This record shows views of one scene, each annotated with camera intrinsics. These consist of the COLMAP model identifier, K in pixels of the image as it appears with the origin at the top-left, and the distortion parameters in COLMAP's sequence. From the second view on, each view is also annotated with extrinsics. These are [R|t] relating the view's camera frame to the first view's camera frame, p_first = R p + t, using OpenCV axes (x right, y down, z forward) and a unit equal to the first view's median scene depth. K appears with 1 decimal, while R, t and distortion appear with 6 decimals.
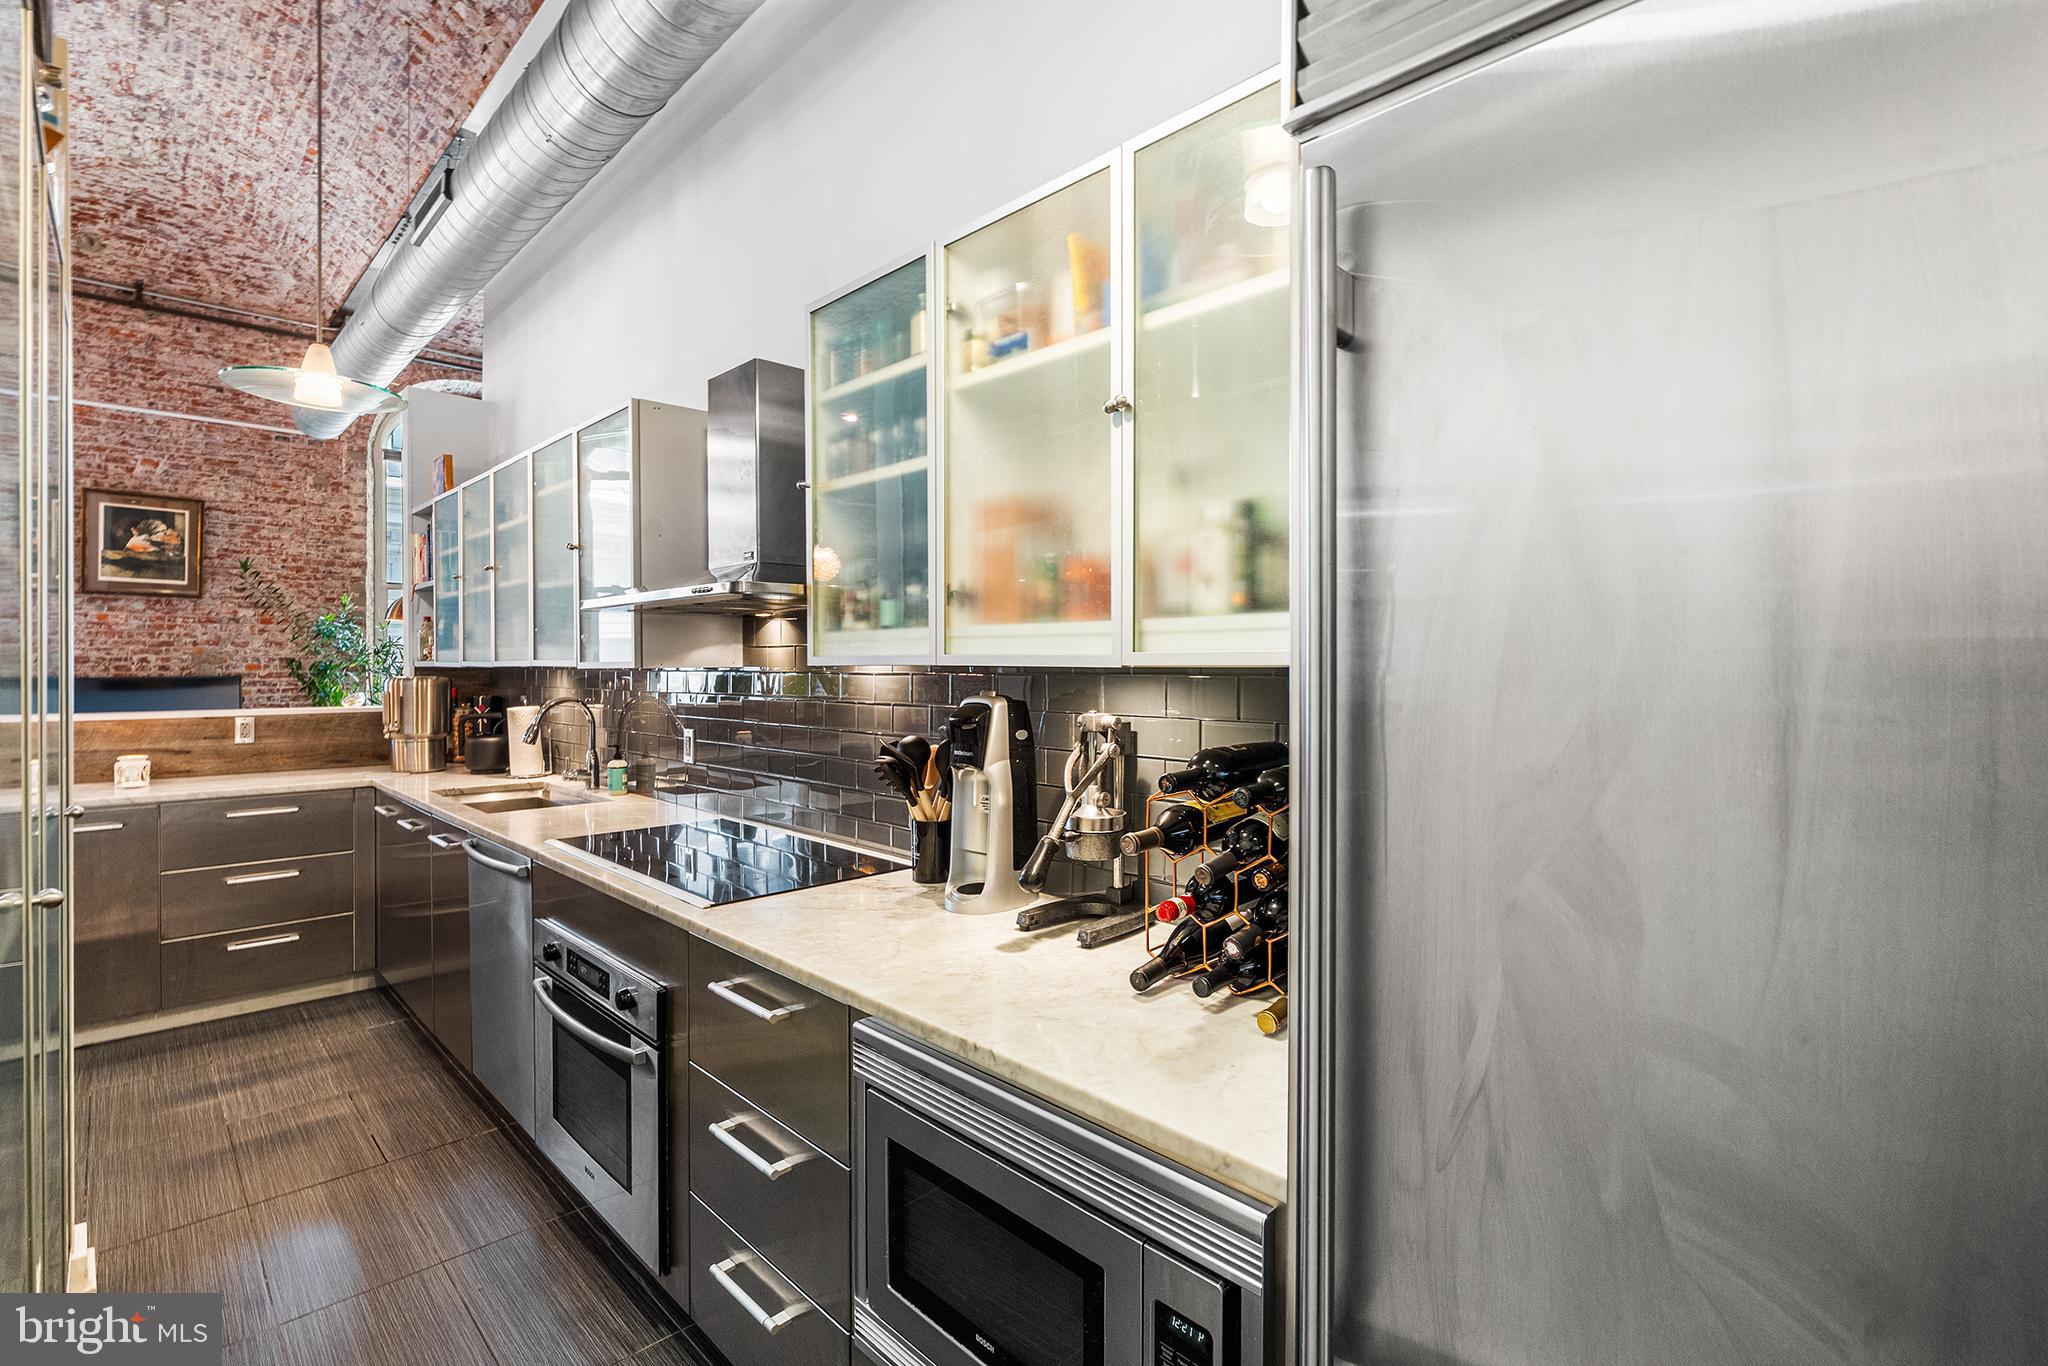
lens RADIAL K [[924.6, 0, 1012.1], [0, 924.6, 667.1], [0, 0, 1]] dist [-0.008530, 0.001562]
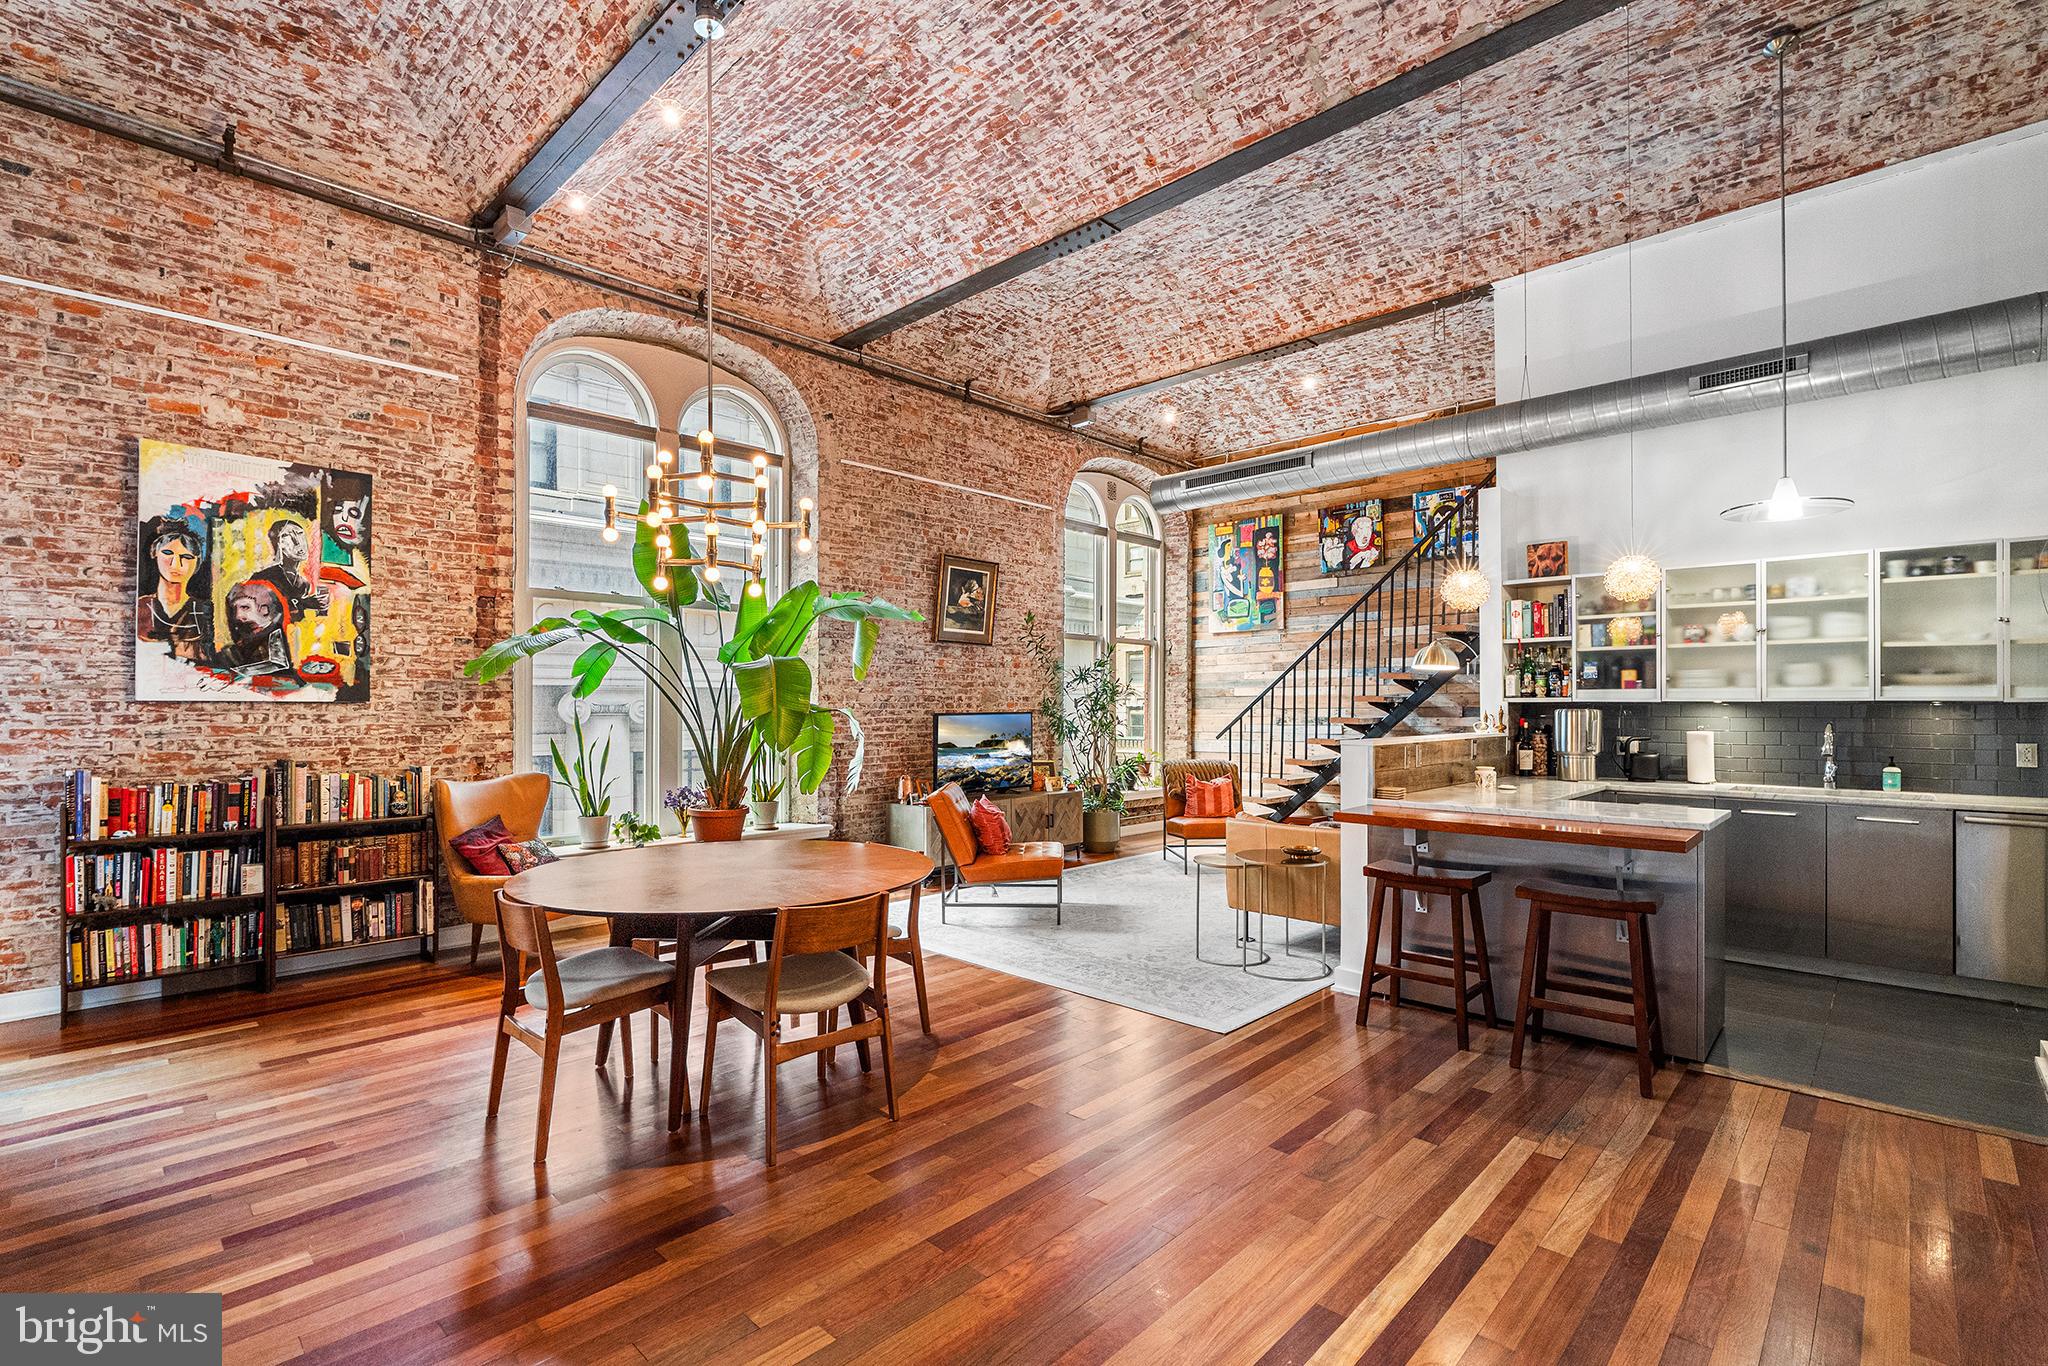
lens RADIAL K [[925.2, 0, 1018.1], [0, 925.2, 699.9], [0, 0, 1]] dist [-0.009257, 0.000962]
pose [[0.999473, 0.001844, 0.032414, -0.908361], [-0.001630, 0.999977, -0.006626, 0.001995], [-0.032425, 0.006570, 0.999453, -0.191044]]
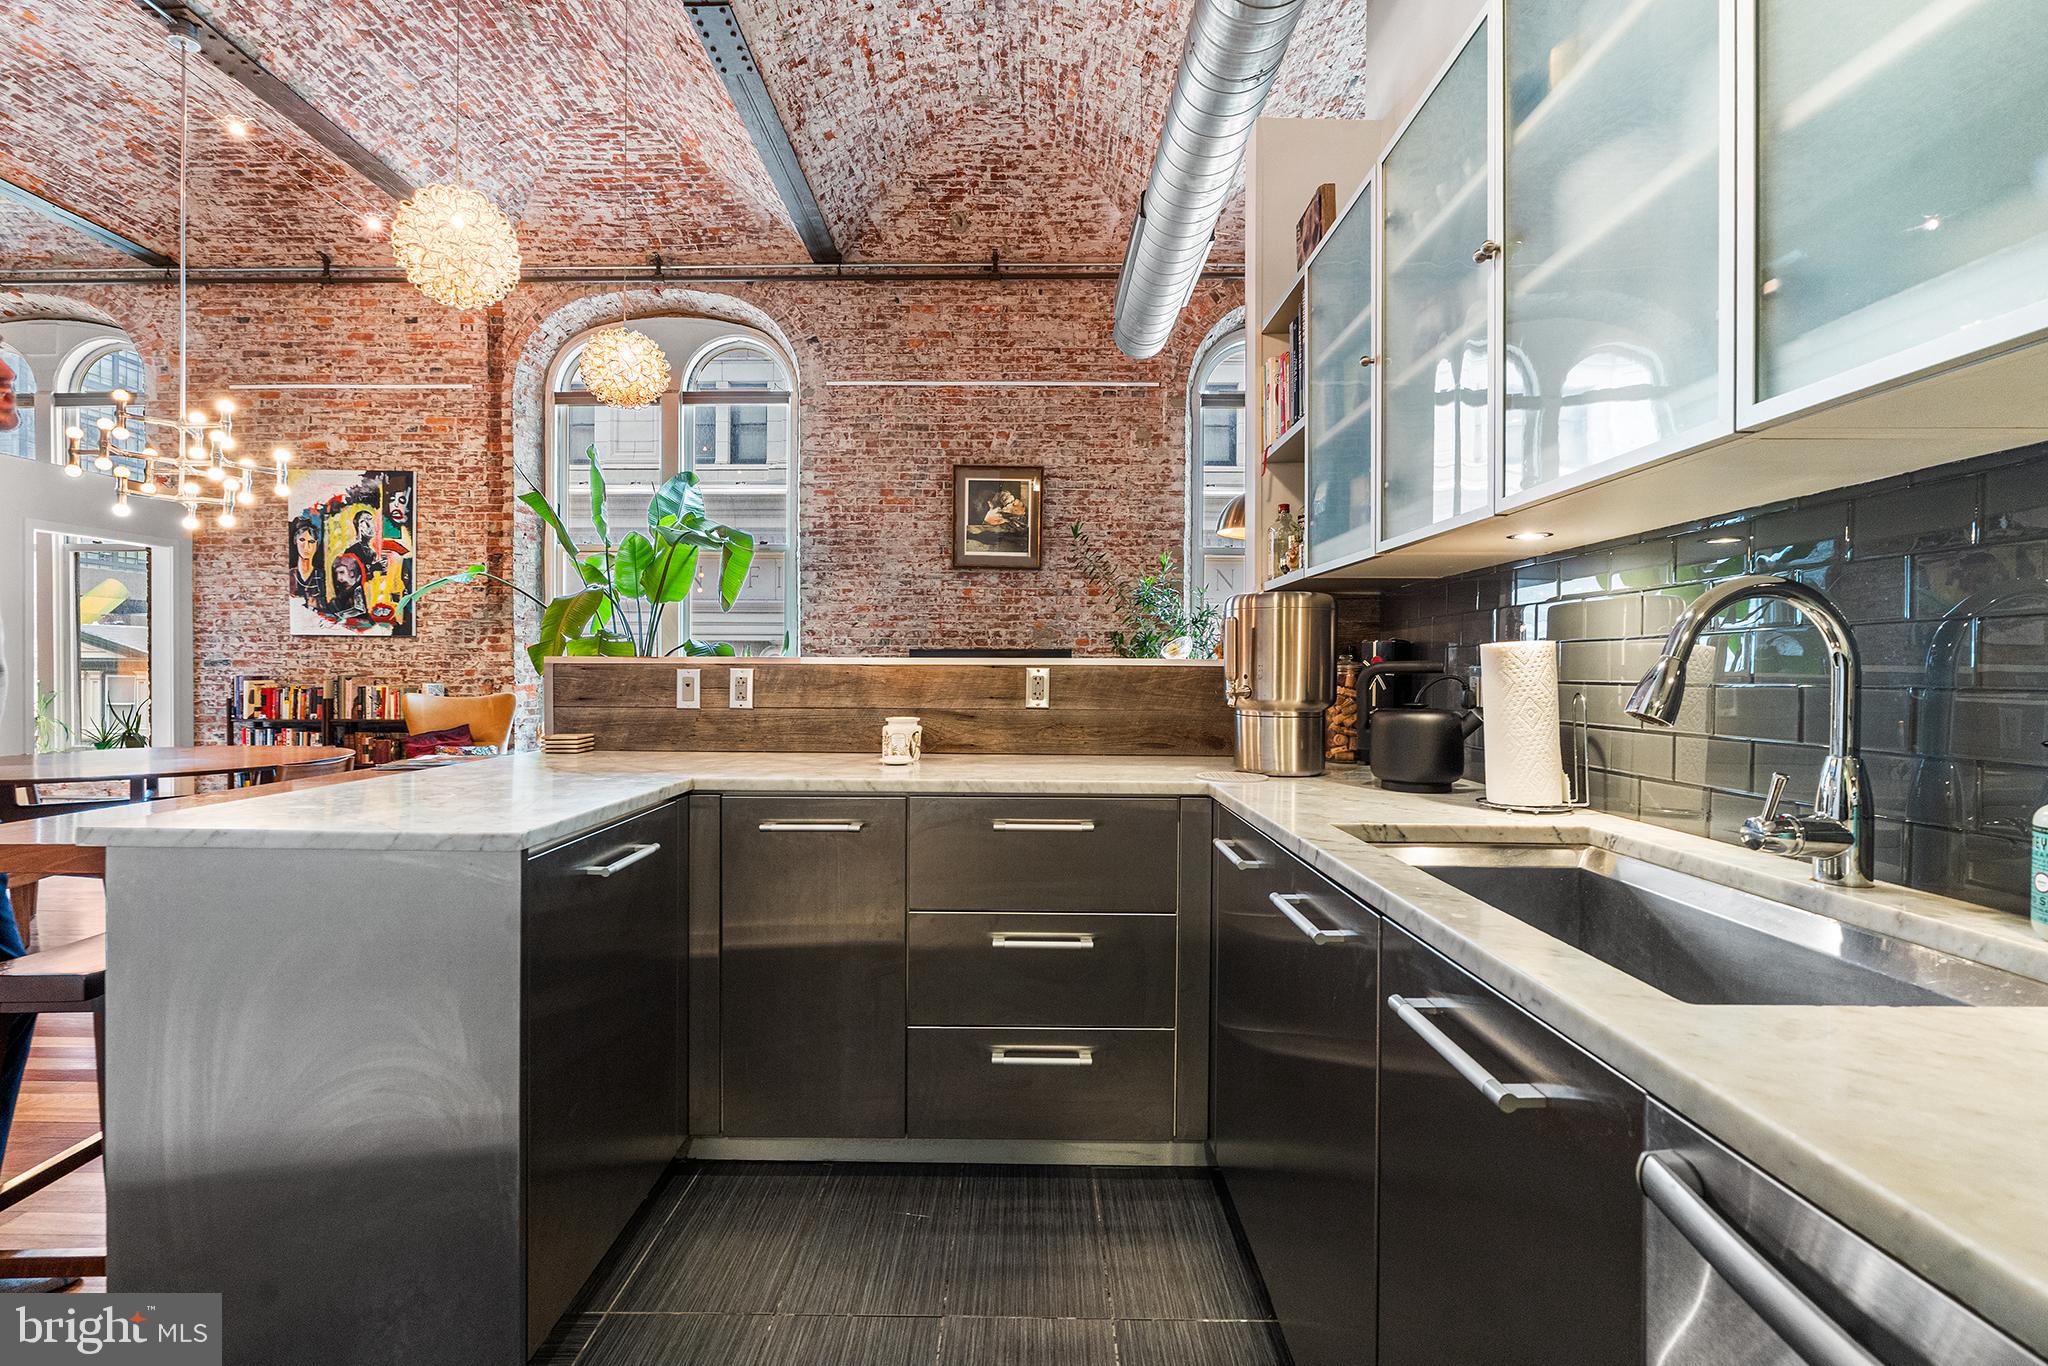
lens RADIAL K [[920.8, 0, 1022.0], [0, 920.8, 678.0], [0, 0, 1]] dist [-0.011130, 0.000771]
pose [[0.712548, 0.010545, -0.701544, -0.223666], [-0.008243, 0.999944, 0.006658, 0.033219], [0.701575, 0.001039, 0.712595, 0.306355]]
